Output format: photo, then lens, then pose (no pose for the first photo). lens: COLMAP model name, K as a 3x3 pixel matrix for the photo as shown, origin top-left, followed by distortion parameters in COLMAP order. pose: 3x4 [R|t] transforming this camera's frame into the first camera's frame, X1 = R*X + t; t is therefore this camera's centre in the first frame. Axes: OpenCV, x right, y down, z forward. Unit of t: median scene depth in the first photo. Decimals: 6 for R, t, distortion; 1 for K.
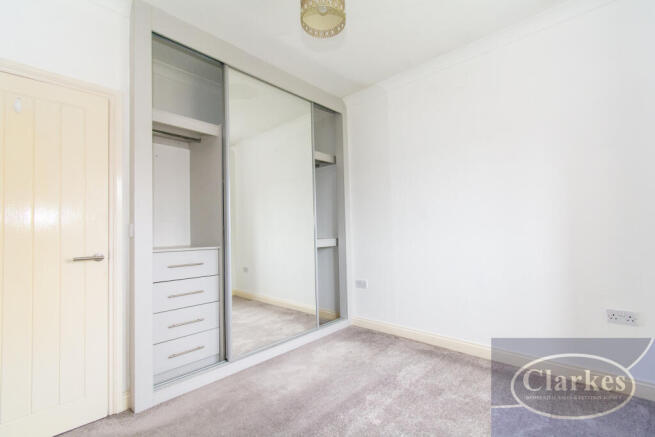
lens RADIAL K [[290.1, 0, 325.5], [0, 290.1, 222.4], [0, 0, 1]] dist [-0.007251, -0.001379]
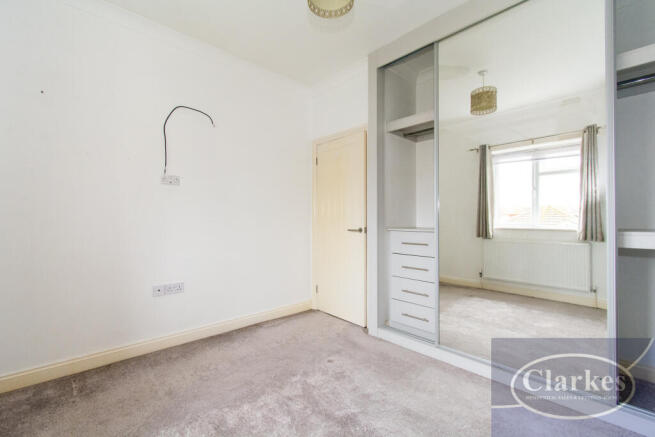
lens RADIAL K [[290.1, 0, 324.8], [0, 290.1, 216.5], [0, 0, 1]] dist [-0.007251, -0.001379]
pose [[-0.086090, 0.016430, -0.996152, 0.505646], [0.036317, 0.999251, 0.013343, 0.007517], [0.995625, -0.035029, -0.086622, 0.531807]]
